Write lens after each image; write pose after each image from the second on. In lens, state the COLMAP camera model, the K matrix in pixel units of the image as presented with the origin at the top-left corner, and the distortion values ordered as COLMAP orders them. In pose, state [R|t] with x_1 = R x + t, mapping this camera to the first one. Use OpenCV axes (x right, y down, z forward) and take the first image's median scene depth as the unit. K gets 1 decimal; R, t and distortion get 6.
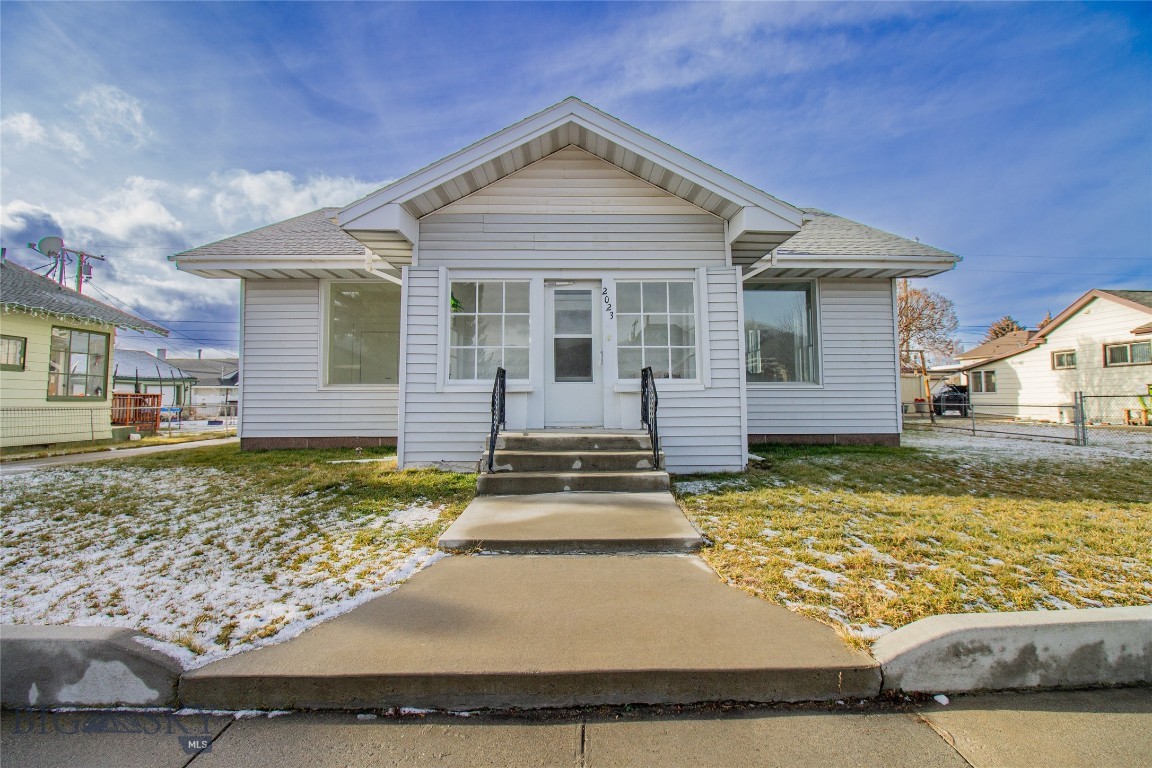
lens RADIAL K [[554.6, 0, 578.5], [0, 554.6, 364.8], [0, 0, 1]] dist [-0.000410, -0.017061]
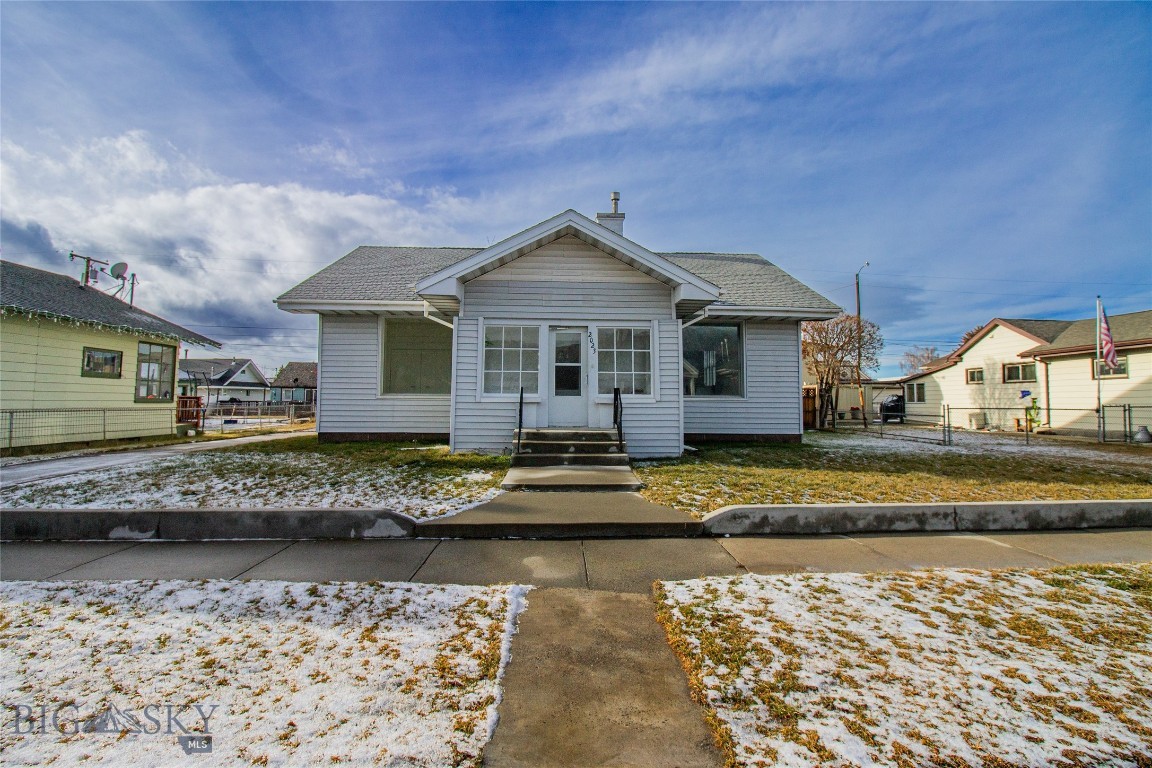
lens RADIAL K [[554.6, 0, 578.5], [0, 554.6, 364.8], [0, 0, 1]] dist [-0.000410, -0.017061]
pose [[0.999346, 0.013513, 0.033529, -0.032158], [-0.013321, 0.999894, -0.005956, -0.043466], [-0.033606, 0.005506, 0.999420, -0.479968]]
